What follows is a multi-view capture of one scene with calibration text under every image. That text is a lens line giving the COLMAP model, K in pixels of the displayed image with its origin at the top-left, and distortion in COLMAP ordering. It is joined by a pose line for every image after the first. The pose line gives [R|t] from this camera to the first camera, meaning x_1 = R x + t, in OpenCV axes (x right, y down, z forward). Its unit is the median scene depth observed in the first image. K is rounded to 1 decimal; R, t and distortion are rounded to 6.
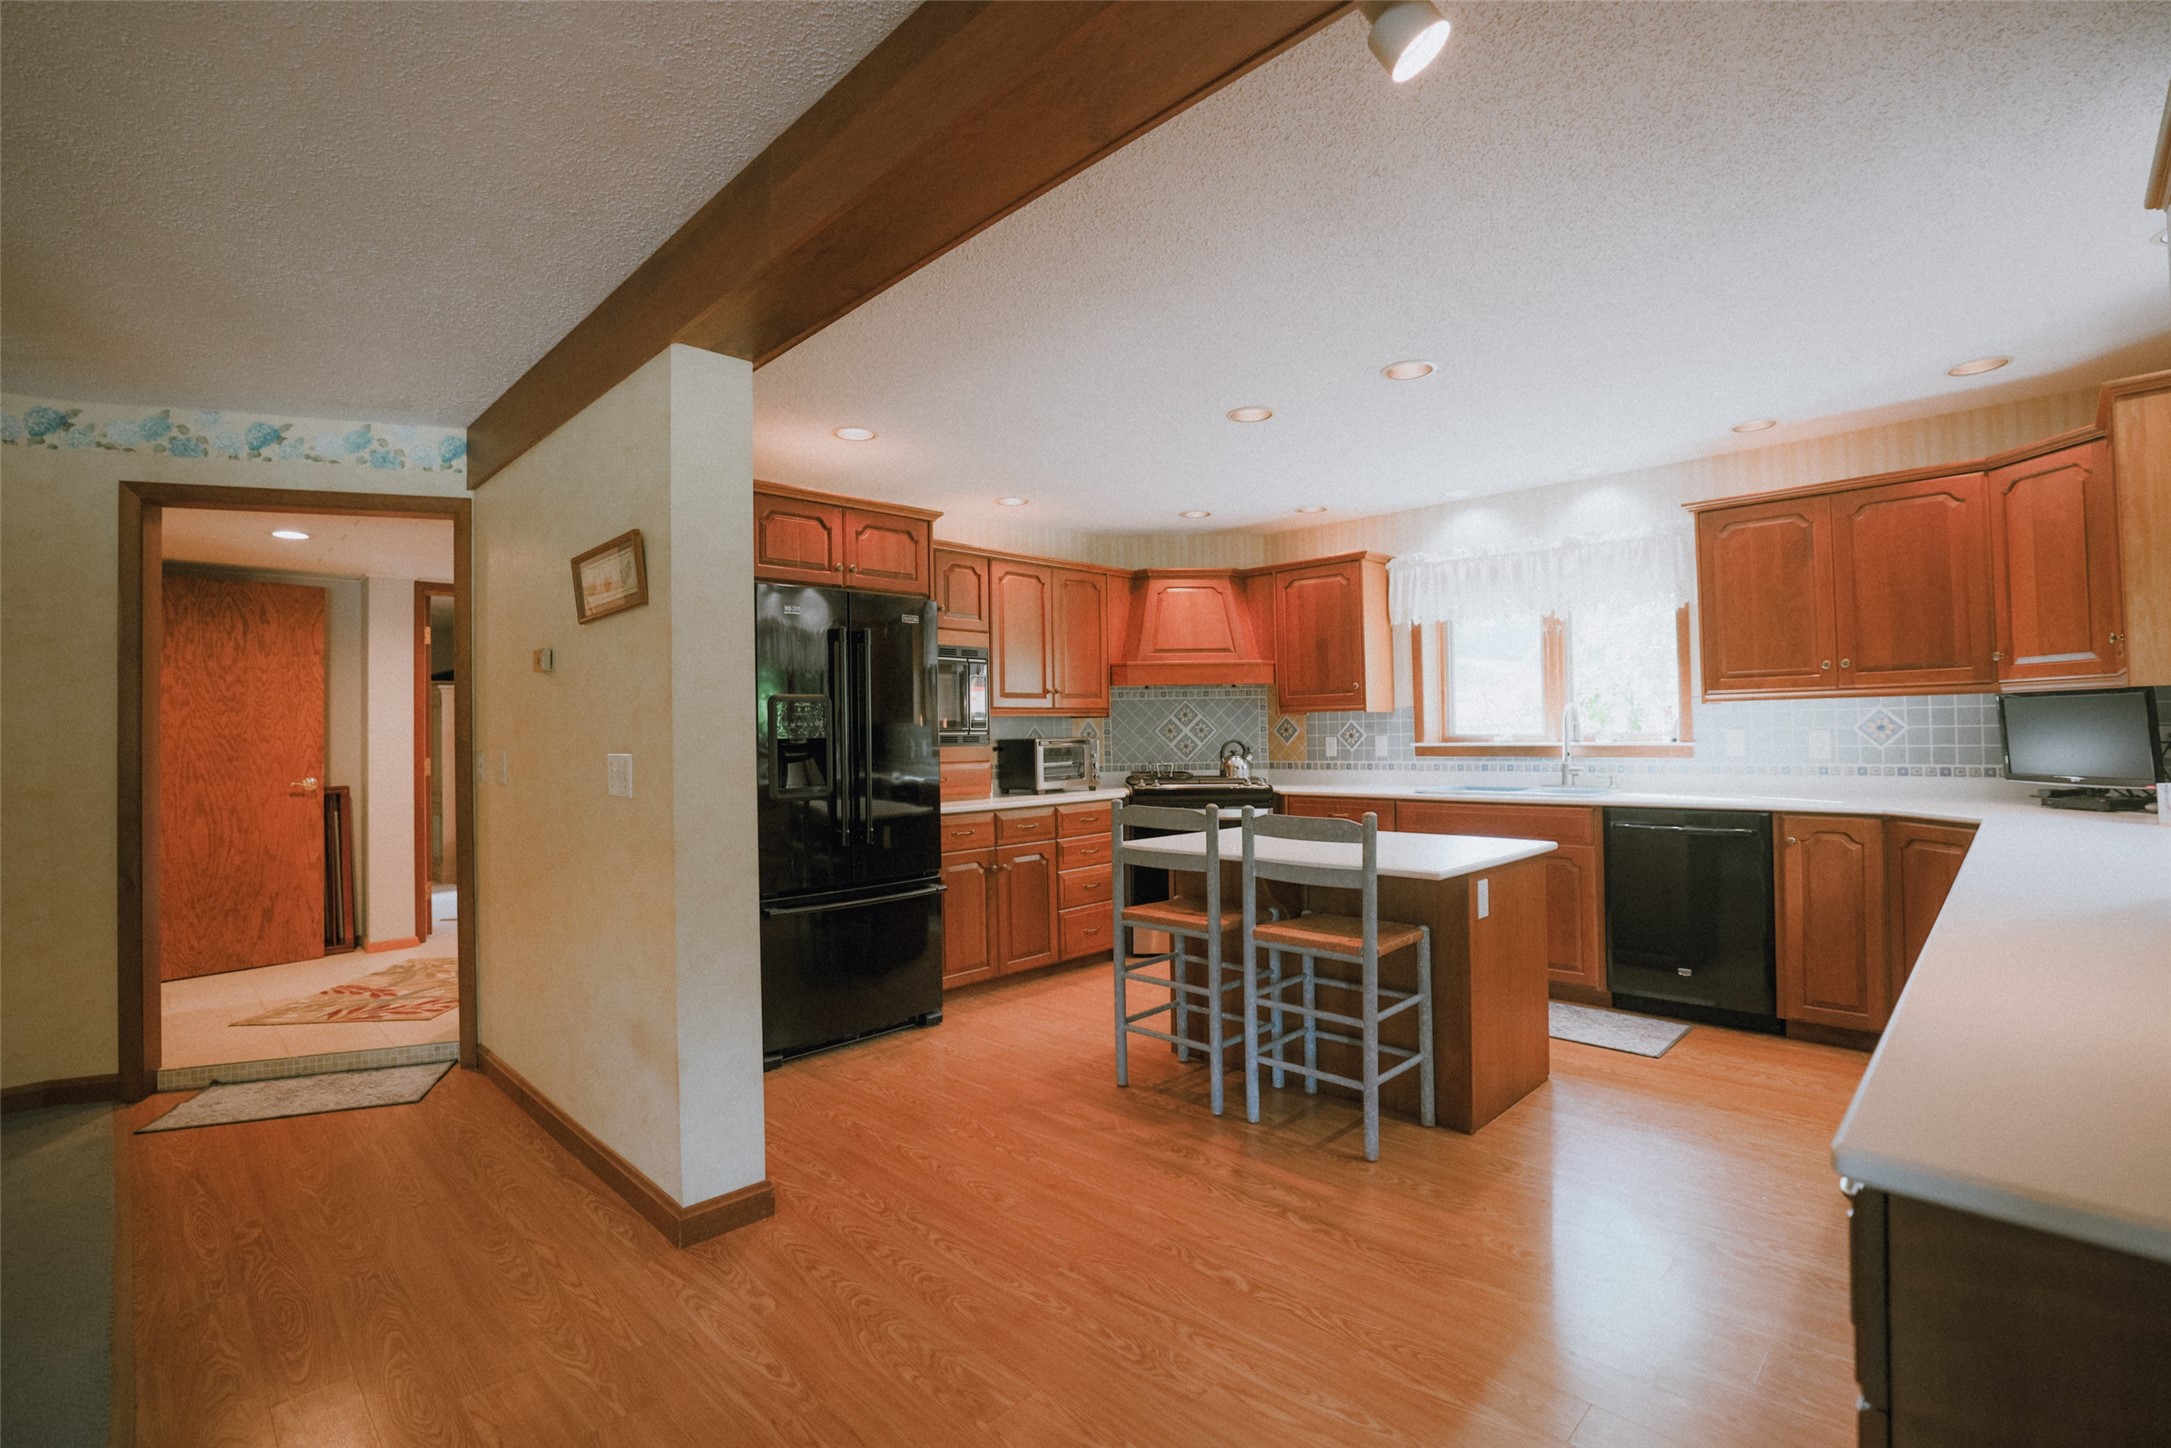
lens RADIAL K [[971.6, 0, 1109.3], [0, 971.6, 719.6], [0, 0, 1]] dist [-0.034193, 0.016891]
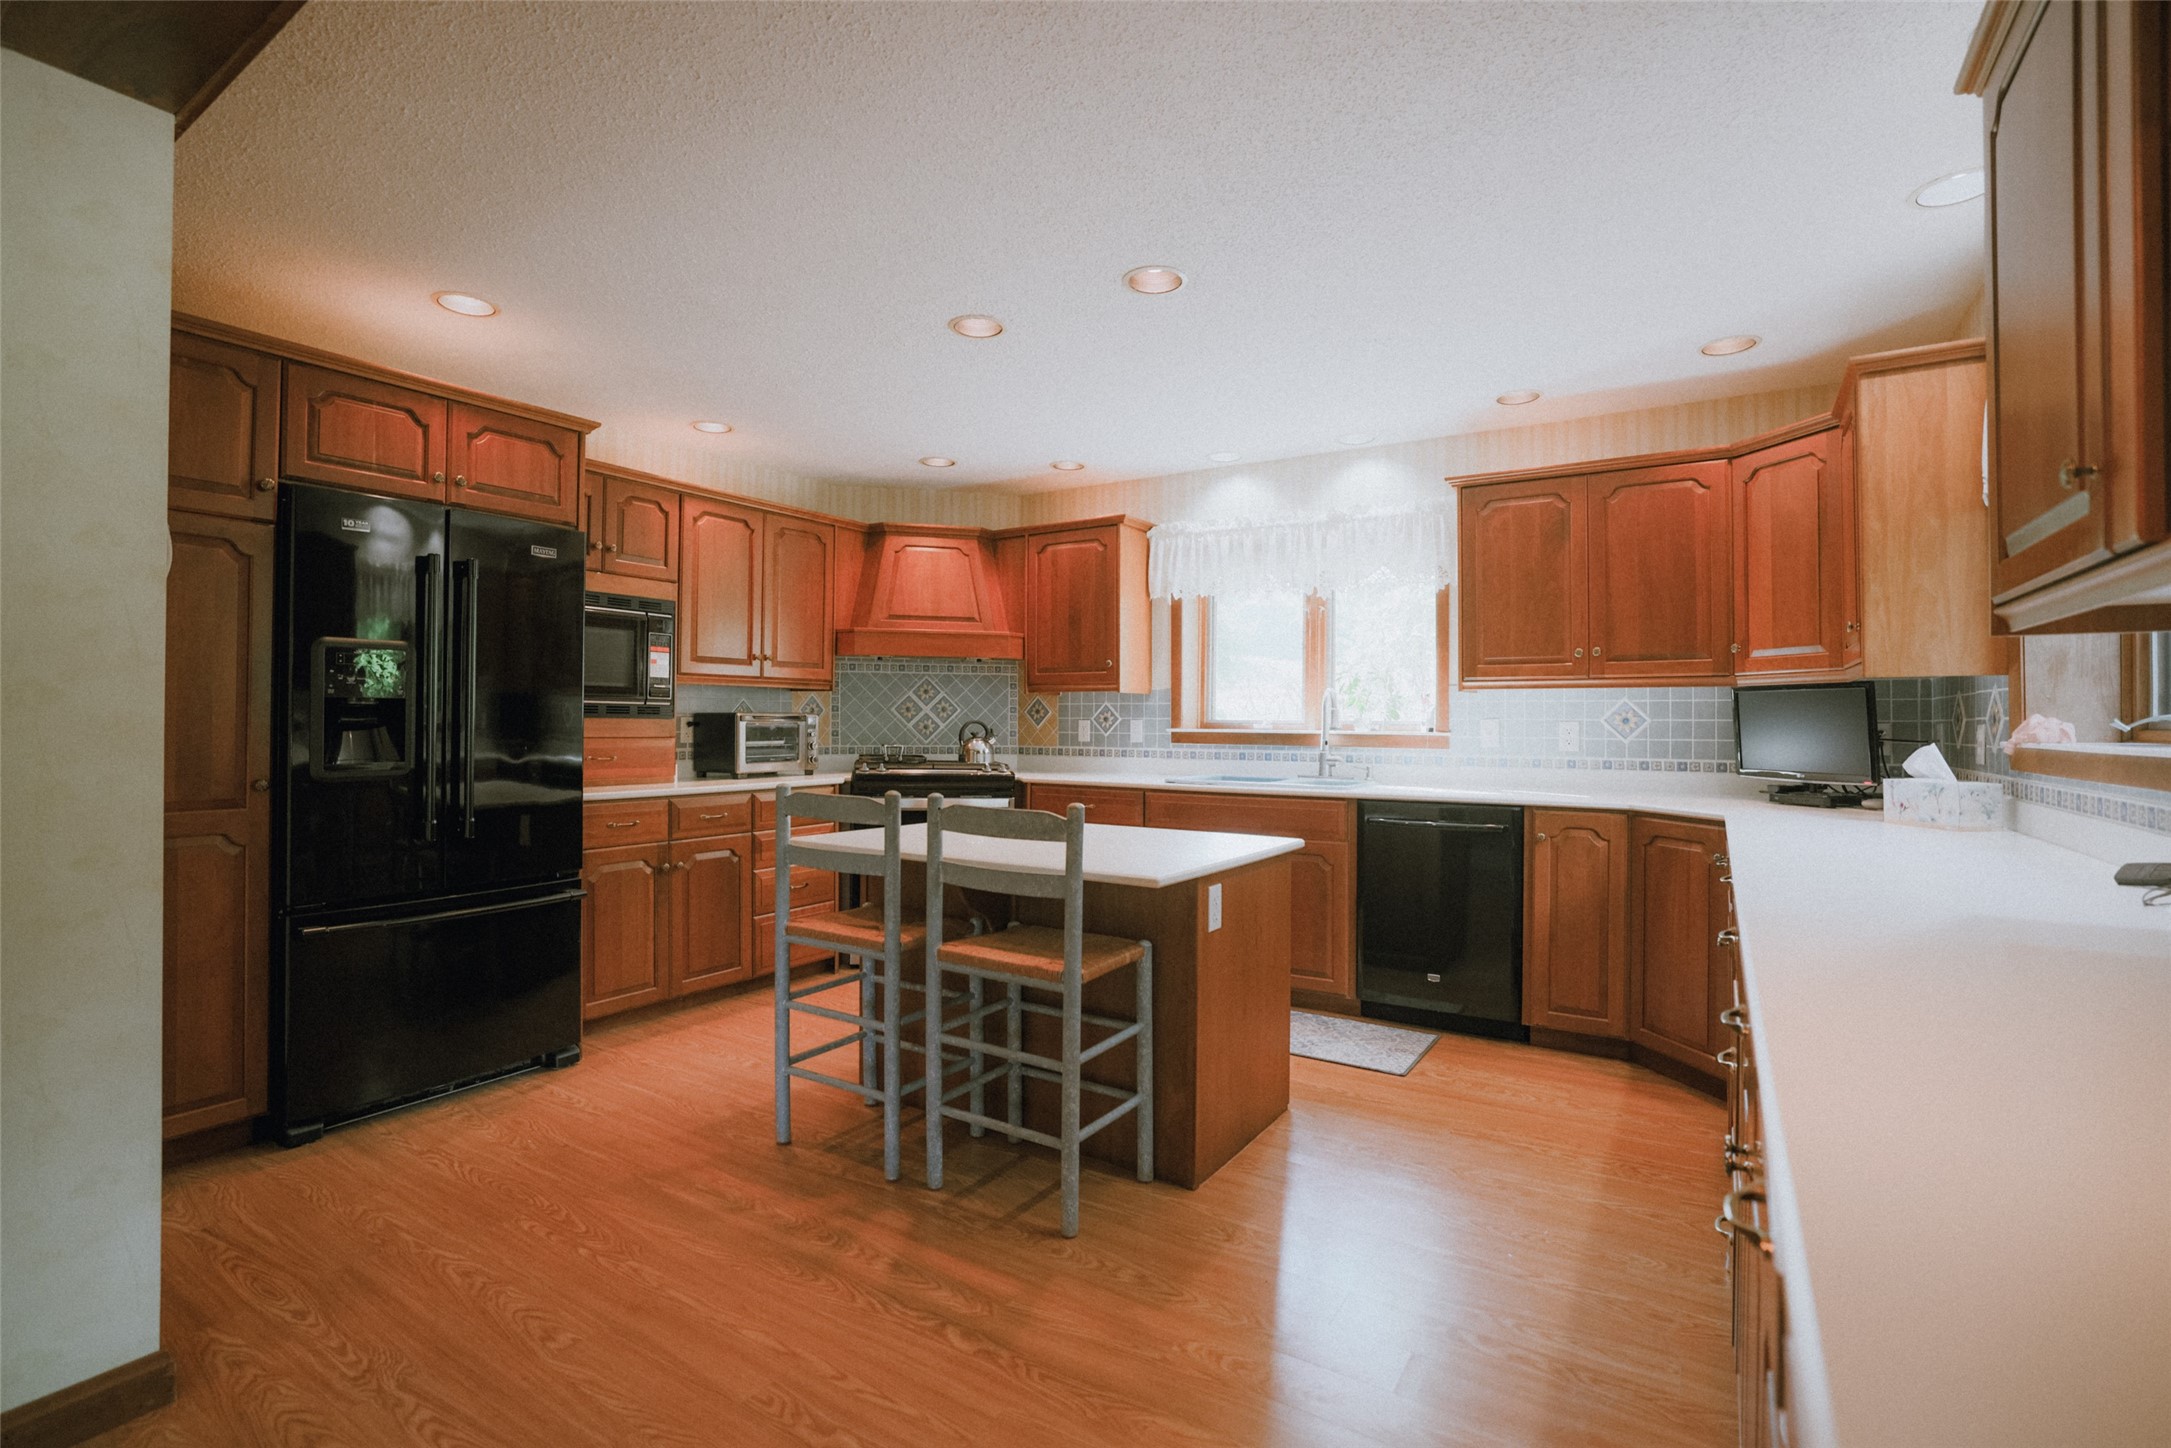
lens RADIAL K [[971.6, 0, 1109.3], [0, 971.6, 719.6], [0, 0, 1]] dist [-0.034193, 0.016891]
pose [[0.977868, 0.025253, 0.207693, 0.091788], [-0.027381, 0.999598, 0.007376, 0.014827], [-0.207423, -0.012900, 0.978166, 0.153790]]
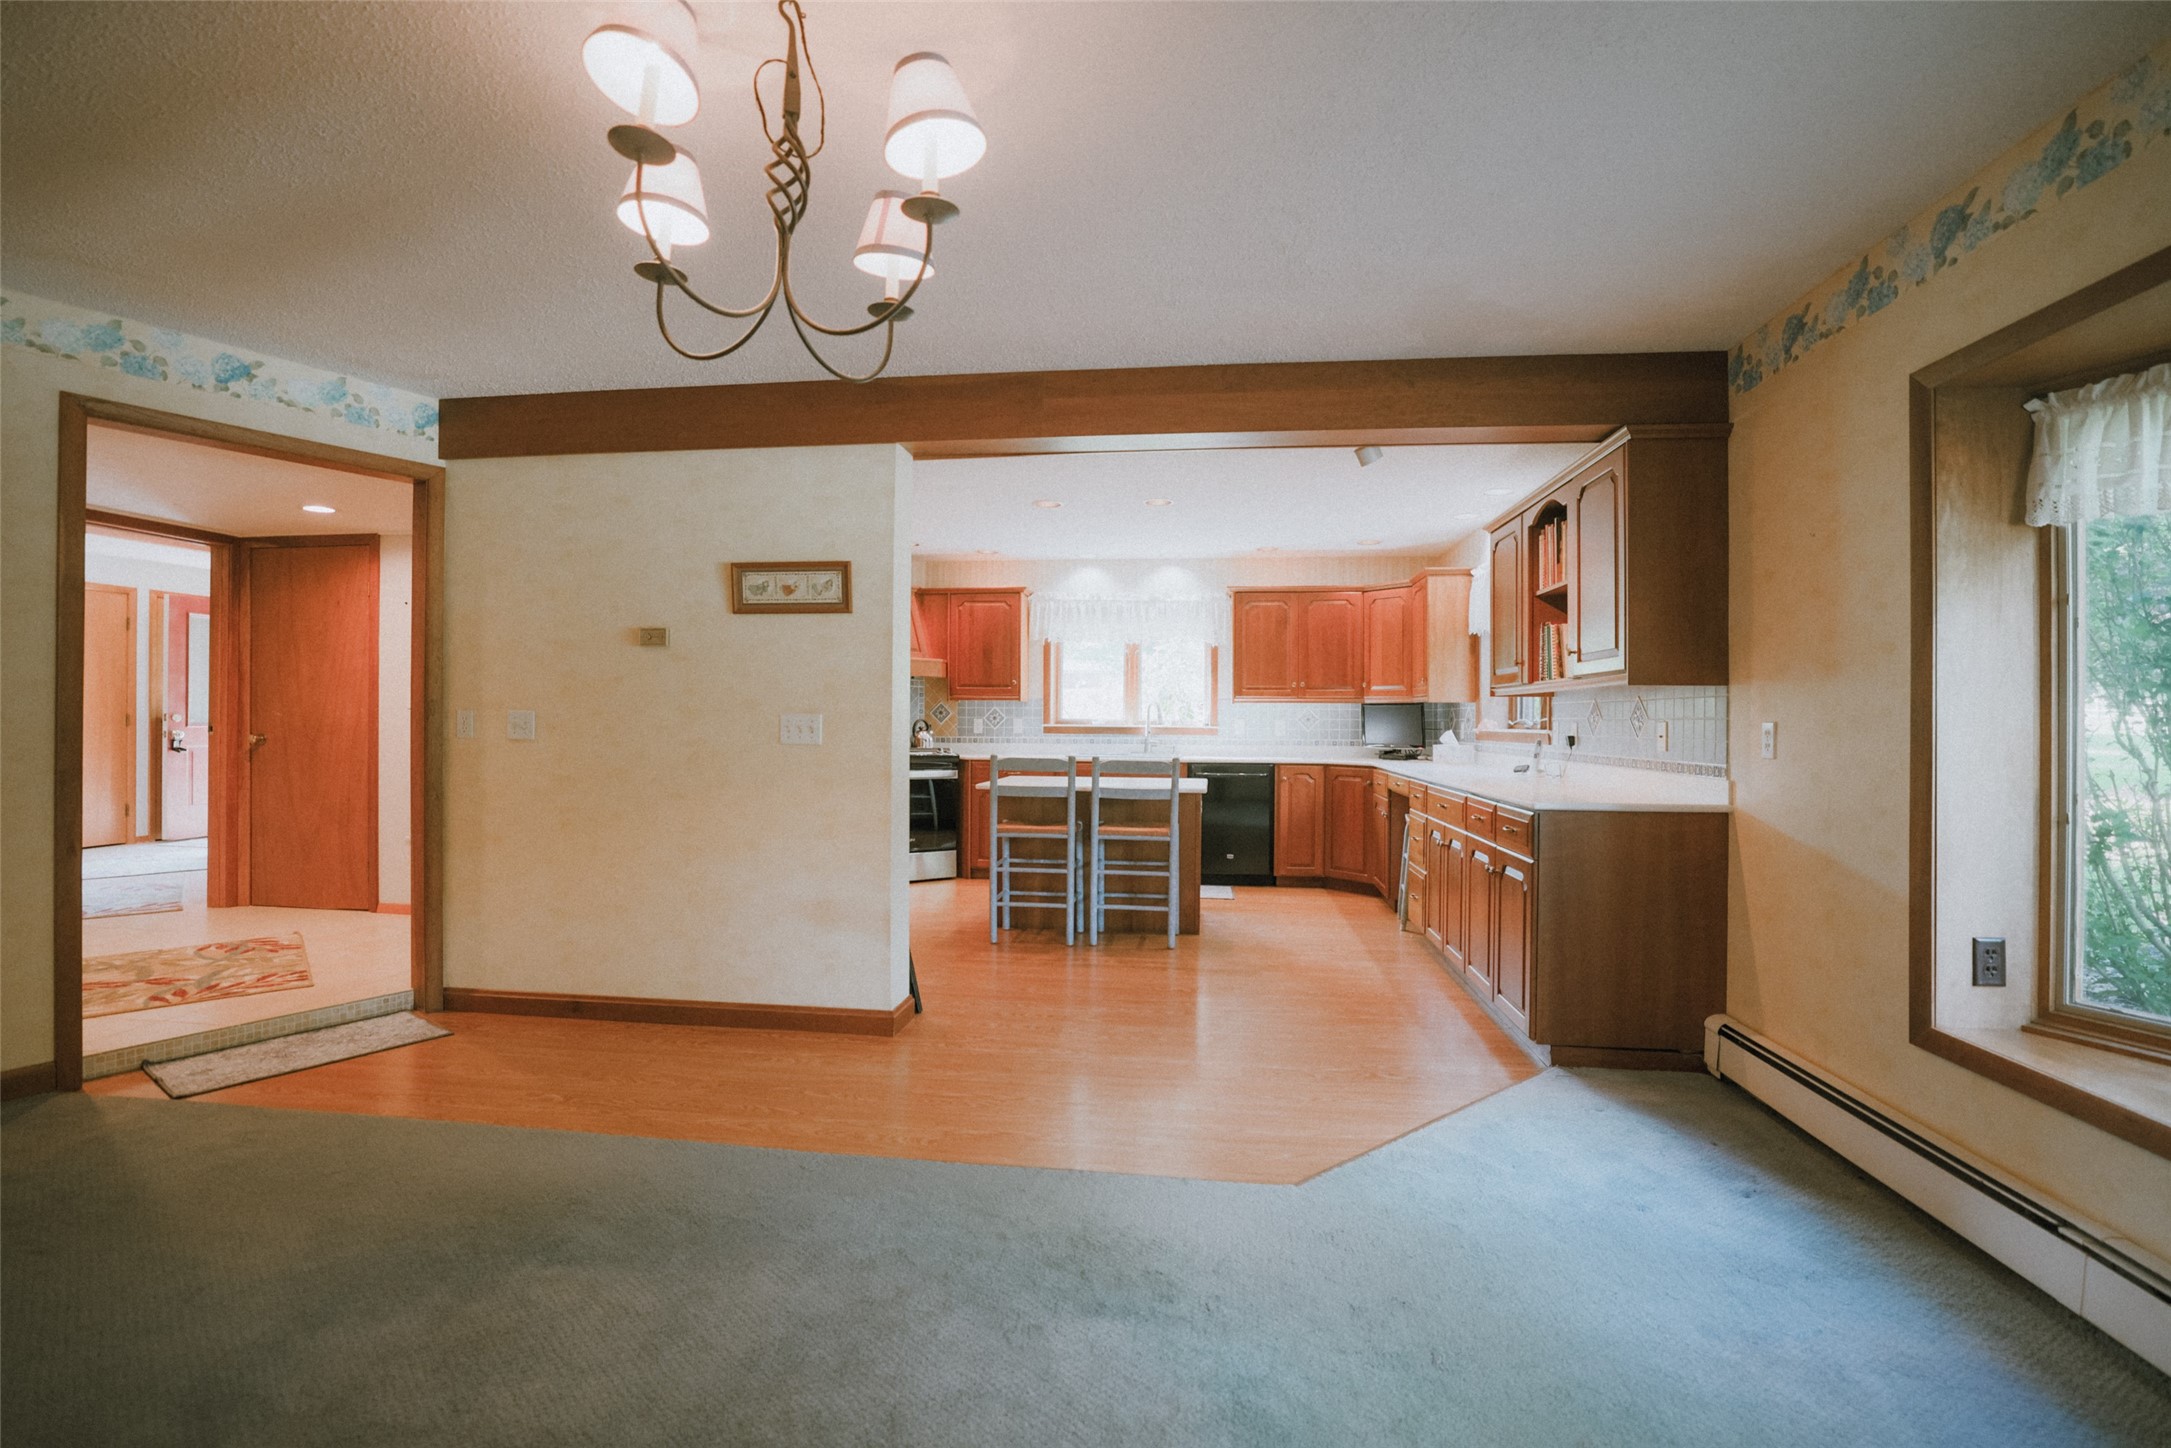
lens RADIAL K [[980.7, 0, 1085.5], [0, 980.7, 724.0], [0, 0, 1]] dist [-0.000385, 0.012079]
pose [[0.794941, 0.020271, 0.606348, -0.711544], [-0.029410, 0.999554, 0.005140, 0.020584], [-0.605974, -0.021918, 0.795183, -0.262610]]
